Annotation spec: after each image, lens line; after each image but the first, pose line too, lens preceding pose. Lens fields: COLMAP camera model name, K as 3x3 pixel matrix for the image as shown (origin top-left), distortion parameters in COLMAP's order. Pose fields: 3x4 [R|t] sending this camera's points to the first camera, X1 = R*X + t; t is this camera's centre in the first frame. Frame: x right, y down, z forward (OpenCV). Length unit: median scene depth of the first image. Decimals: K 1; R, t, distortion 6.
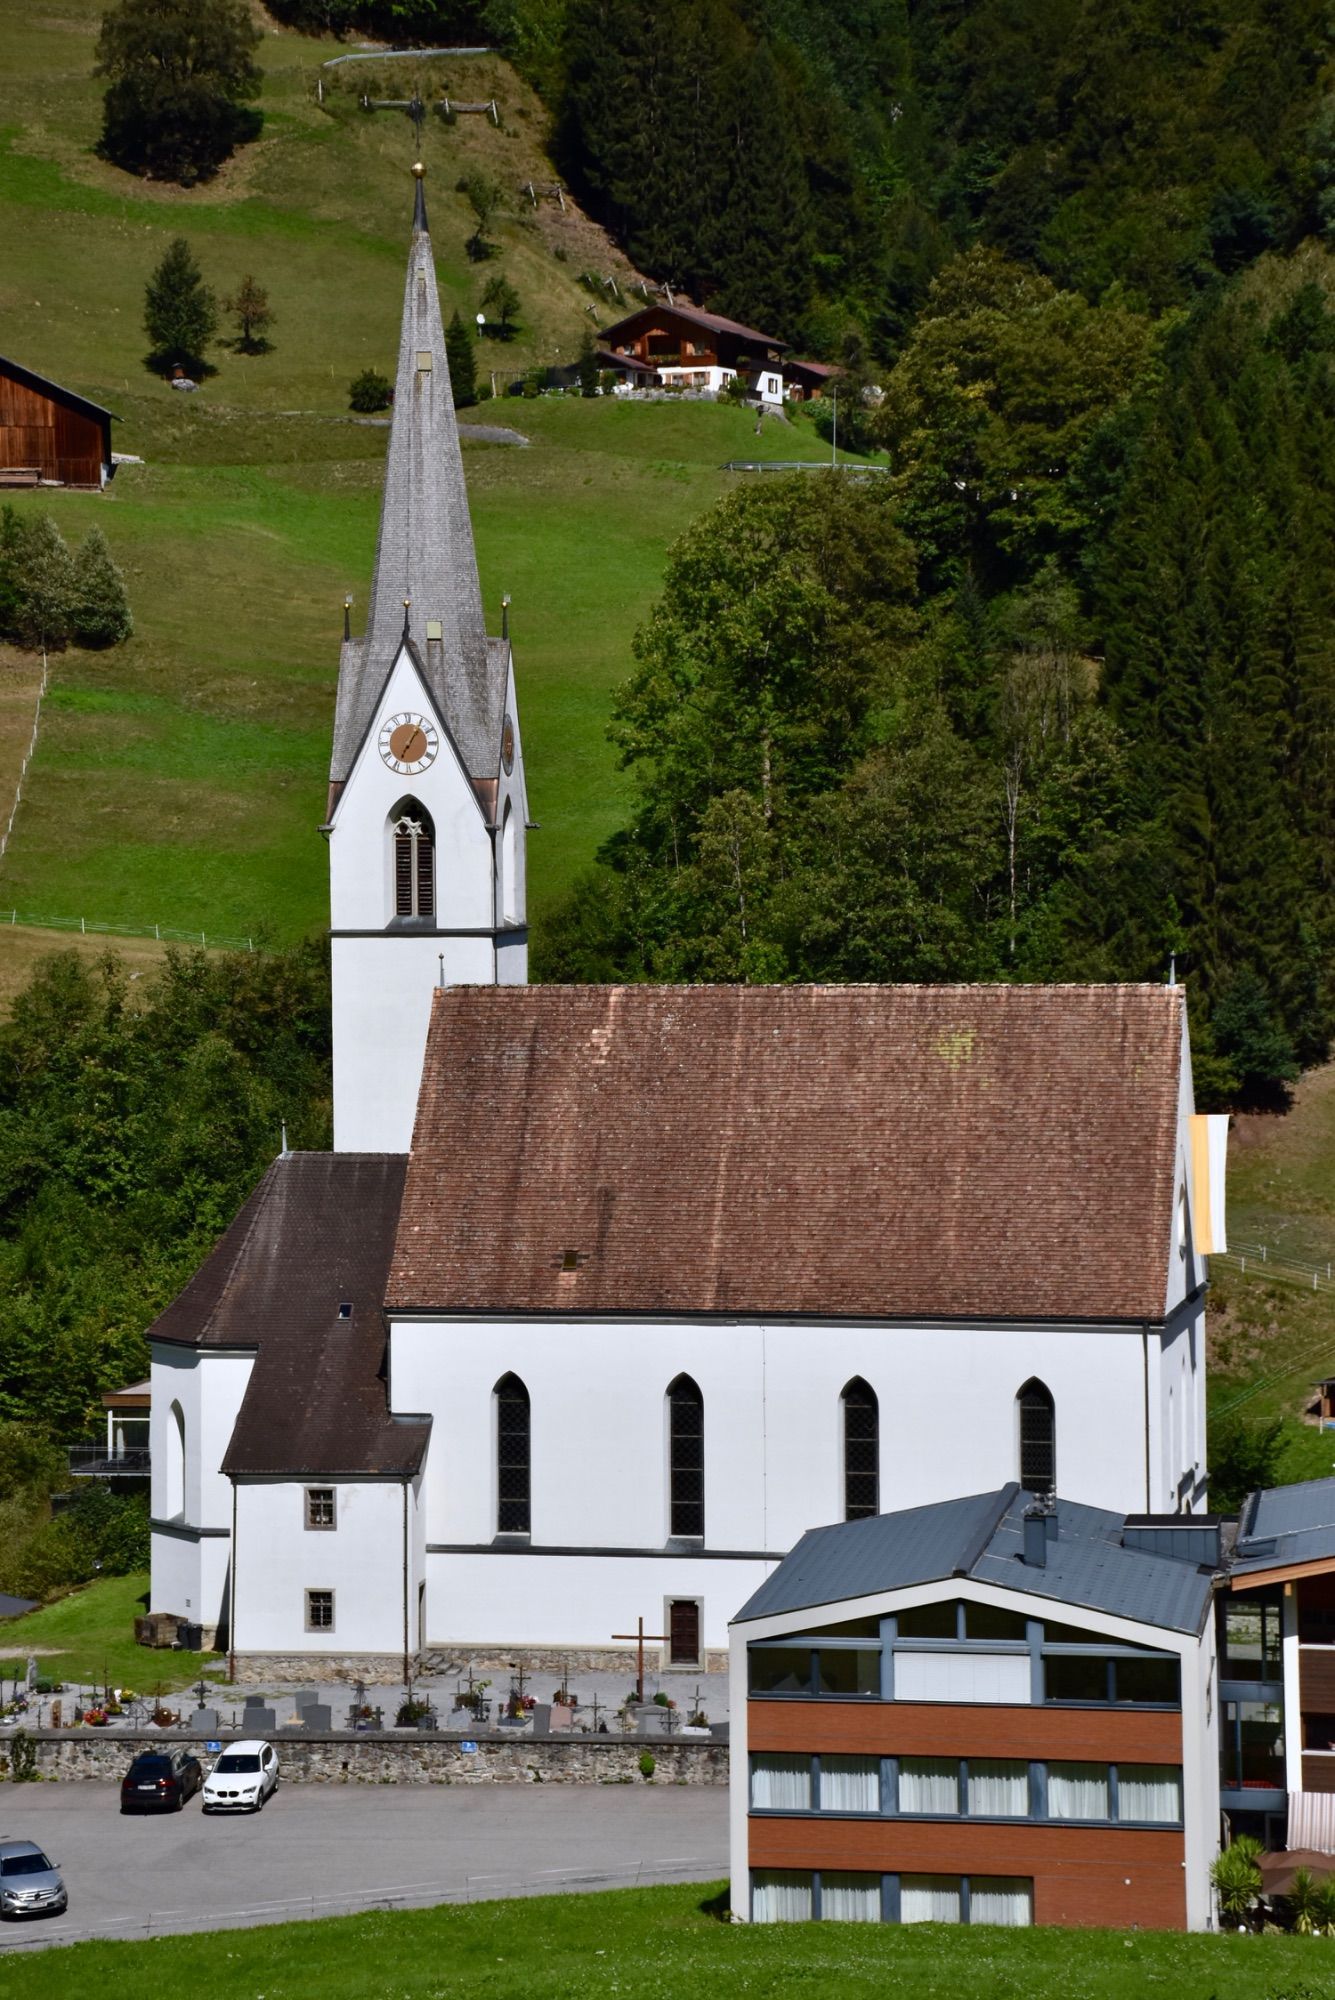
lens RADIAL K [[5258.5, 0, 667.5], [0, 5258.5, 1000.0], [0, 0, 1]] dist [0.758153, -0.336946]
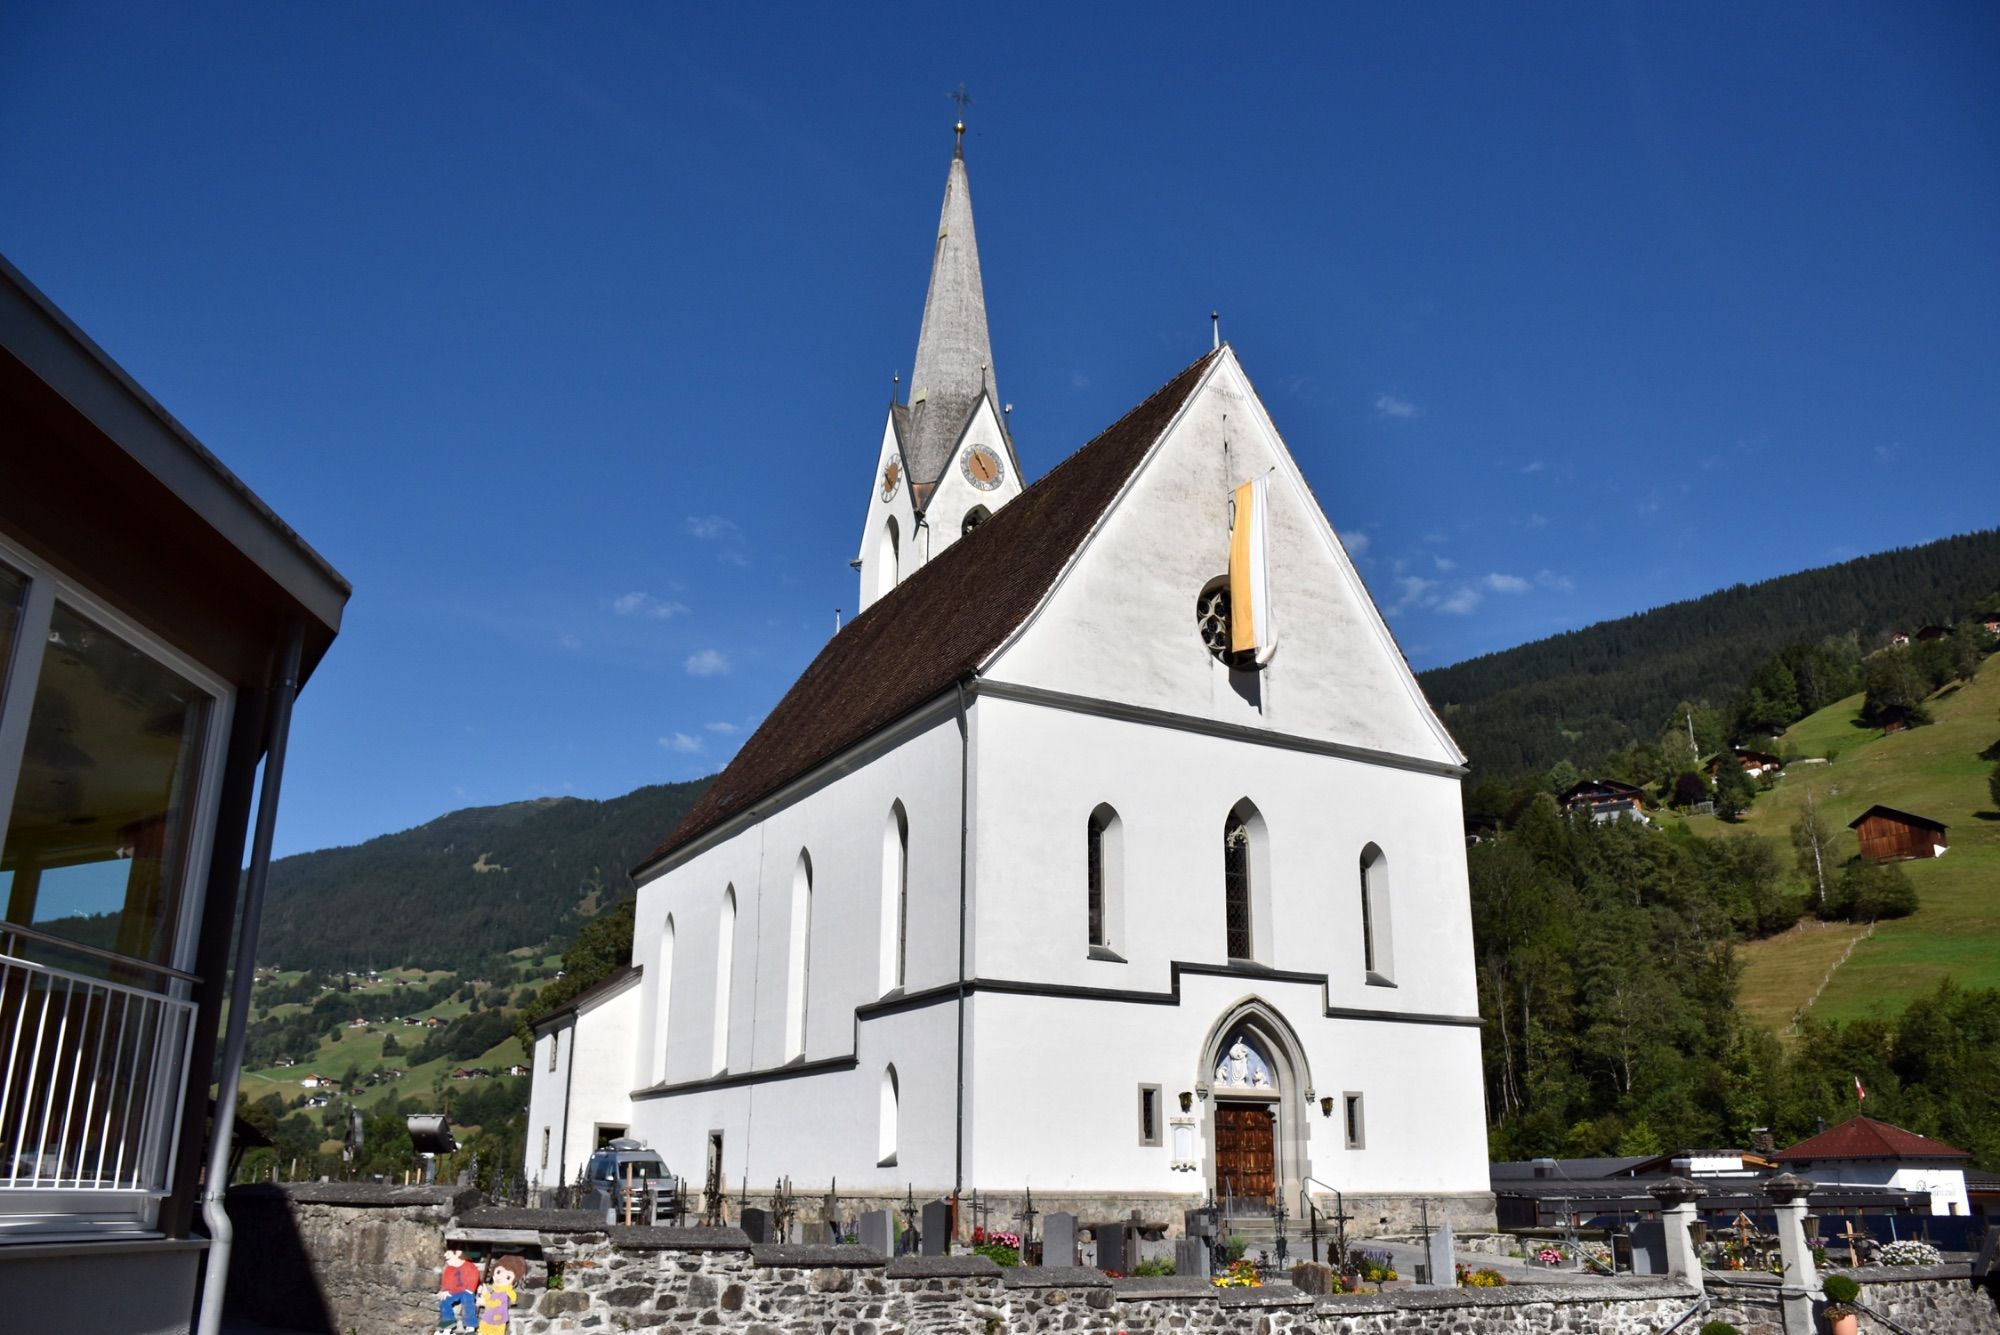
lens RADIAL K [[1571.6, 0, 990.3], [0, 1571.6, 675.2], [0, 0, 1]] dist [-0.147384, 0.106279]
pose [[0.646621, -0.234274, -0.725945, 0.232132], [-0.041801, 0.939359, -0.340379, 0.124611], [0.761665, 0.250441, 0.597616, 0.847206]]
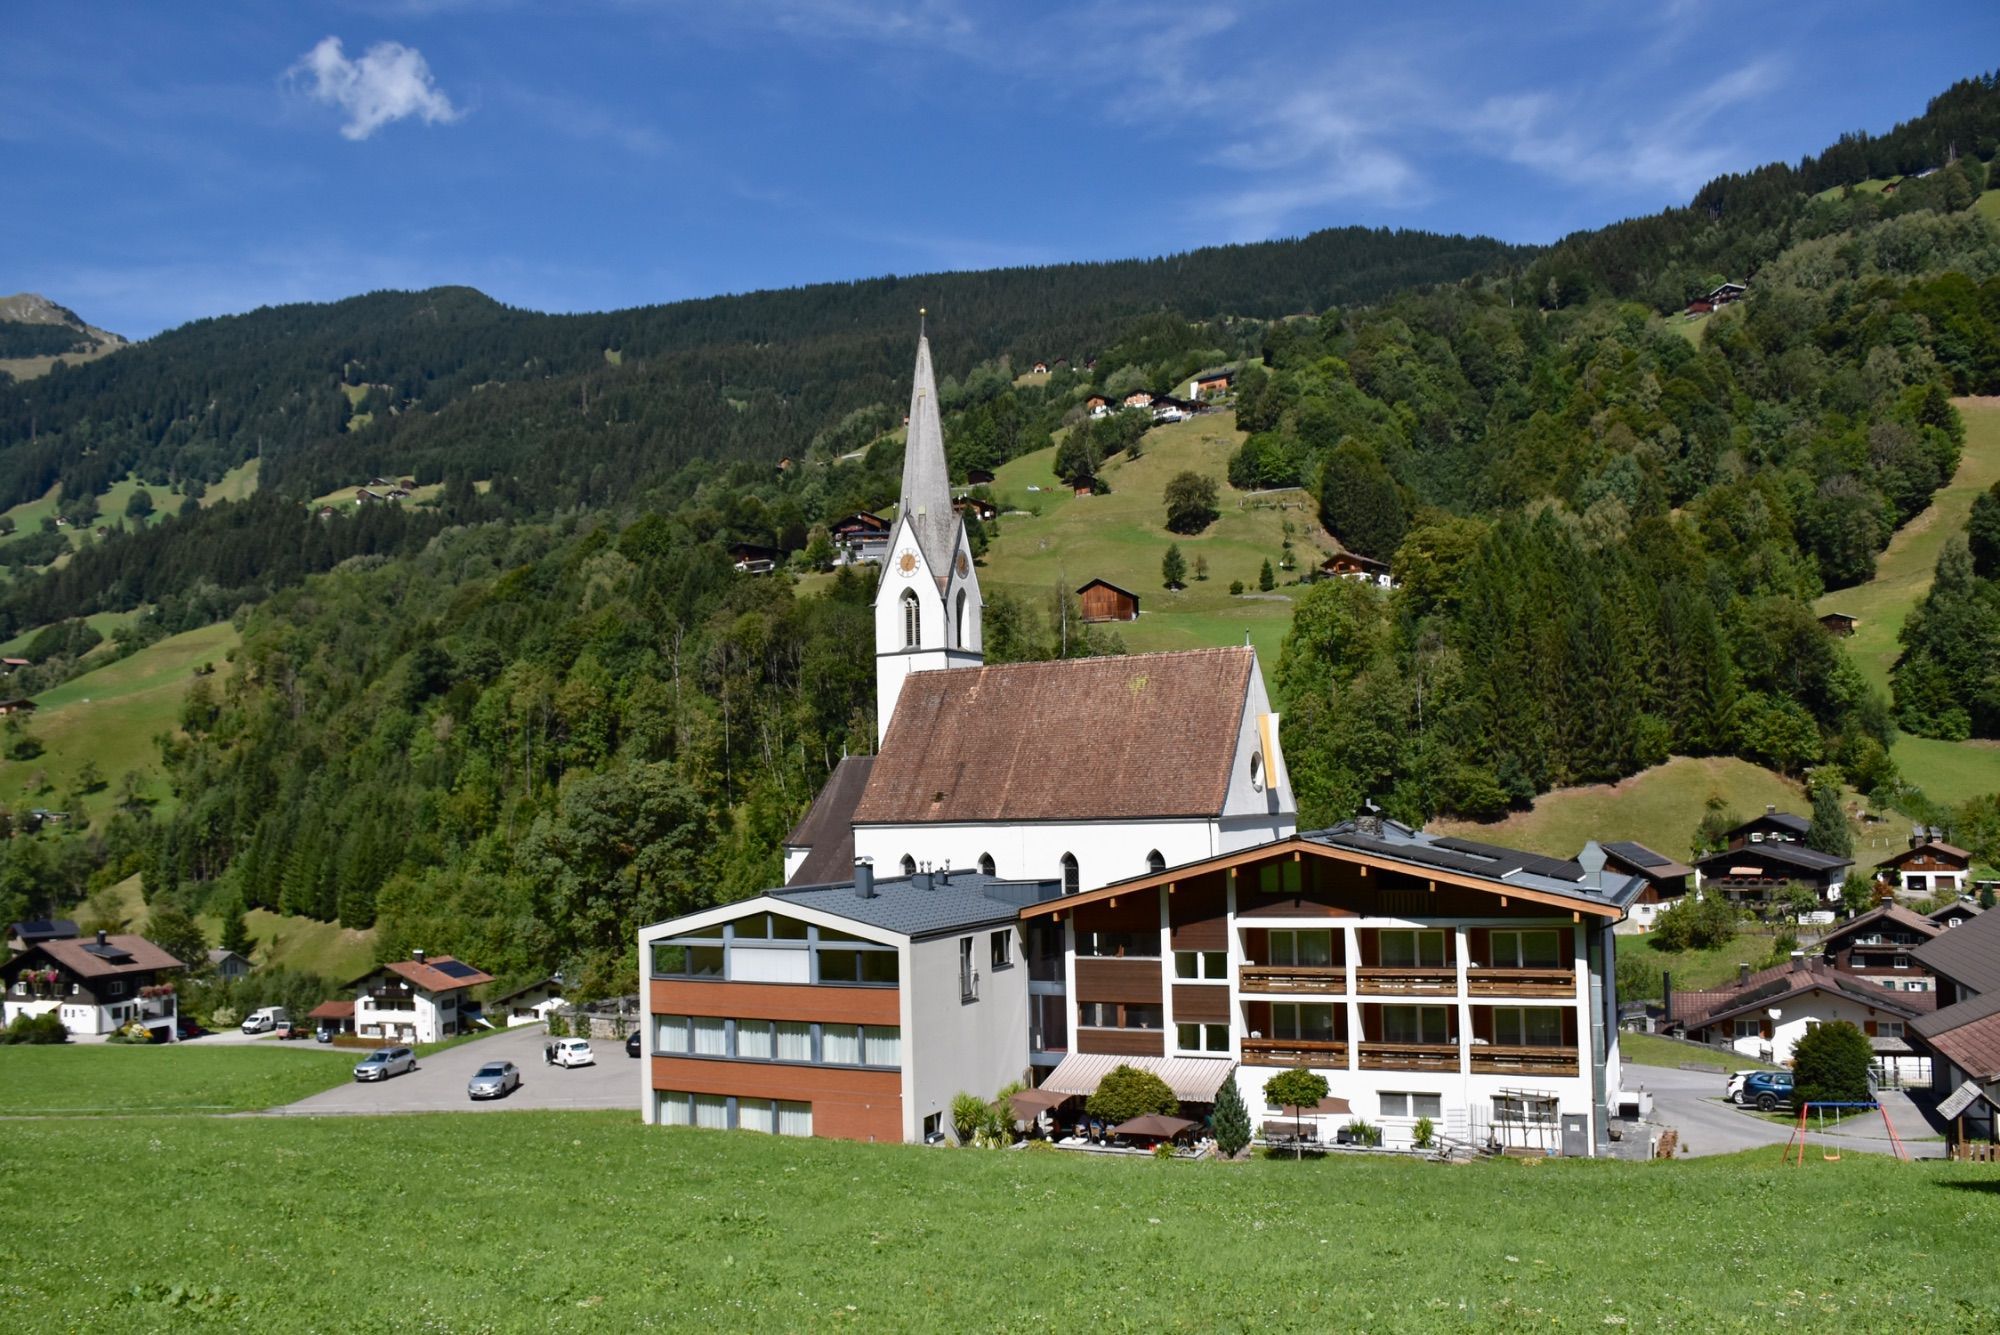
lens RADIAL K [[1571.6, 0, 990.3], [0, 1571.6, 675.2], [0, 0, 1]] dist [-0.147384, 0.106279]
pose [[0.952329, -0.043725, -0.301924, 0.176400], [0.008762, 0.993188, -0.116196, 0.071735], [0.304948, 0.108012, 0.946224, 0.444471]]
